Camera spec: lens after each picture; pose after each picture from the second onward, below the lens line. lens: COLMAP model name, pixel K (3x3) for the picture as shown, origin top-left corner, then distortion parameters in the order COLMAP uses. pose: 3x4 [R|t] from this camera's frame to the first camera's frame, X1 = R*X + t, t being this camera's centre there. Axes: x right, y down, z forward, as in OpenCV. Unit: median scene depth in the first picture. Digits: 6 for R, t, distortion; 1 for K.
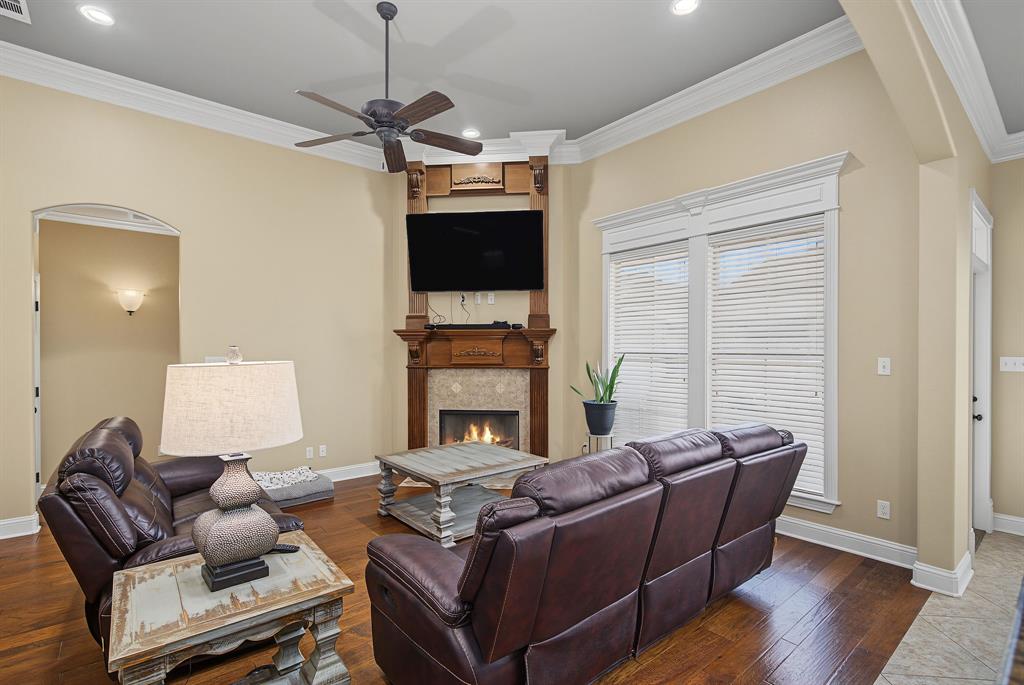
lens RADIAL K [[476.7, 0, 512.9], [0, 476.7, 345.5], [0, 0, 1]] dist [-0.001363, 0.000611]
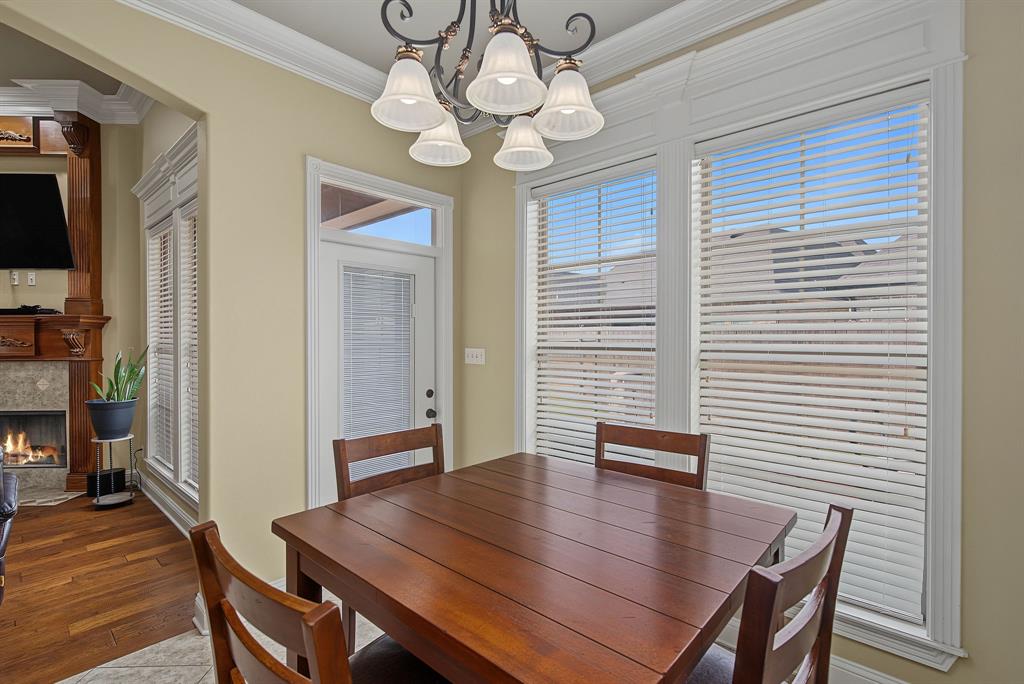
lens RADIAL K [[476.7, 0, 510.5], [0, 476.7, 344.4], [0, 0, 1]] dist [-0.001363, 0.000611]
pose [[0.989854, 0.002659, 0.142064, 0.695563], [-0.004776, 0.999882, 0.014569, 0.001516], [-0.142008, -0.015100, 0.989750, 0.040732]]
